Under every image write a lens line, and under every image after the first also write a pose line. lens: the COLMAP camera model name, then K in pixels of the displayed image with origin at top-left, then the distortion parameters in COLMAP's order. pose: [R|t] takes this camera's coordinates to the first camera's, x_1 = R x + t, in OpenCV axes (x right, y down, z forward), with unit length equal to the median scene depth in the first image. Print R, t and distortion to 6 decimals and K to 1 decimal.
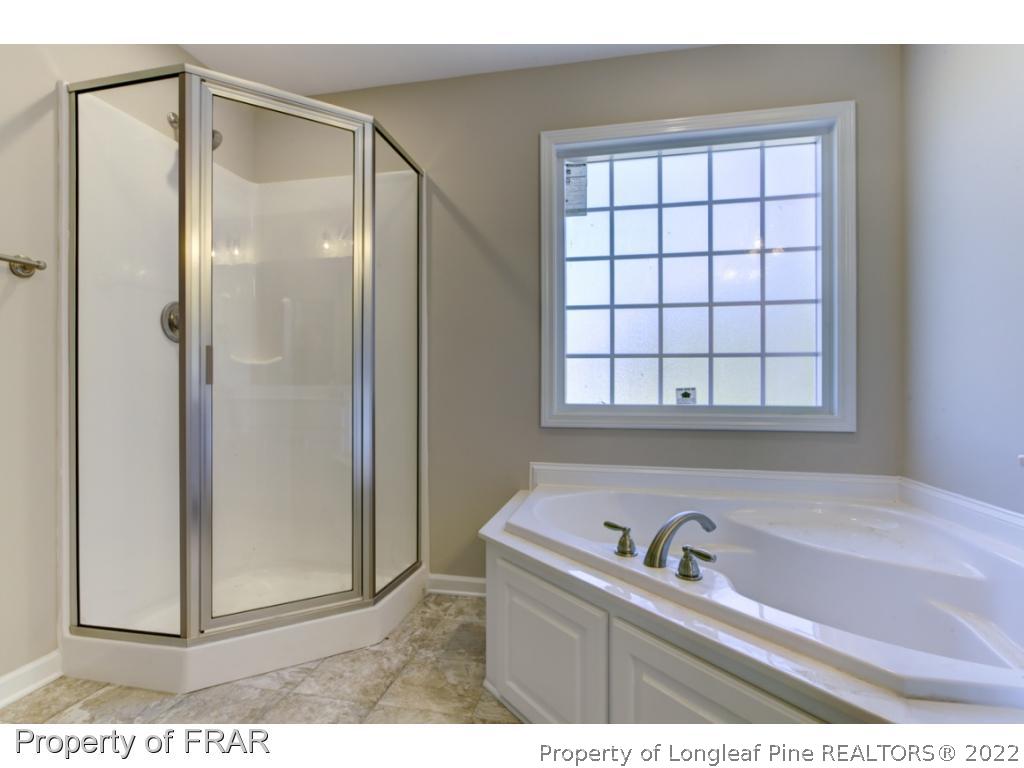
lens RADIAL K [[522.6, 0, 508.9], [0, 522.6, 390.7], [0, 0, 1]] dist [-0.003902, -0.000643]
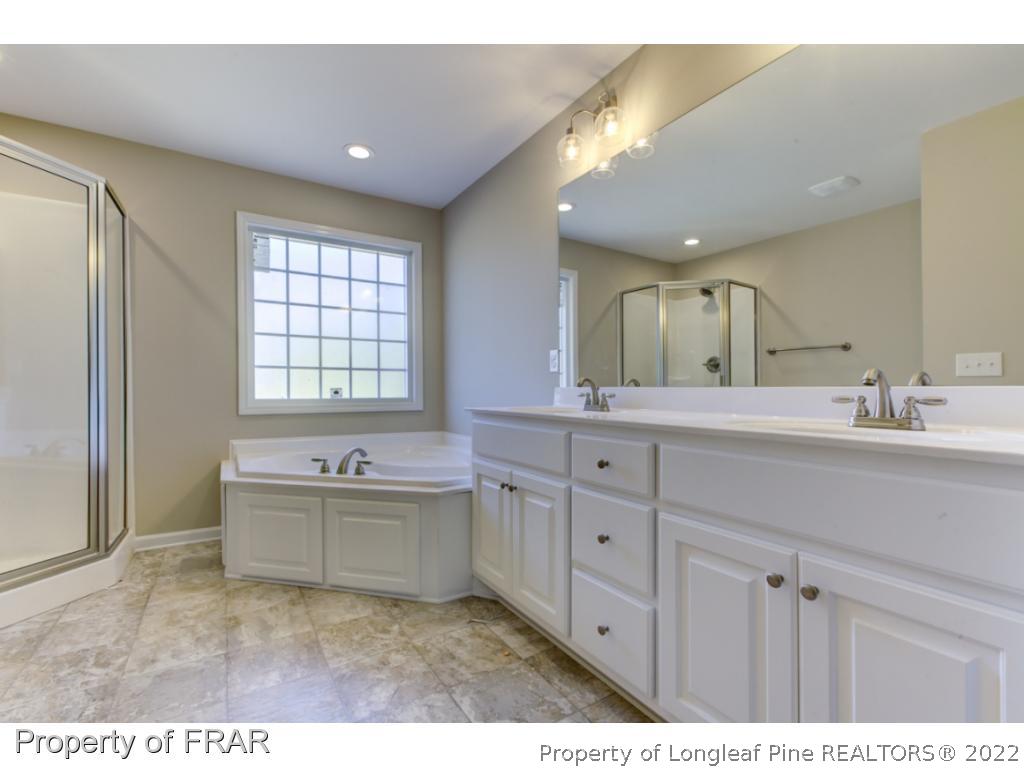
lens RADIAL K [[463.3, 0, 506.0], [0, 463.3, 390.0], [0, 0, 1]] dist [-0.000089, 0.000167]
pose [[0.718479, -0.004671, 0.695533, -0.300709], [0.006044, 0.999982, 0.000472, 0.003114], [-0.695522, 0.003865, 0.718494, -0.439377]]
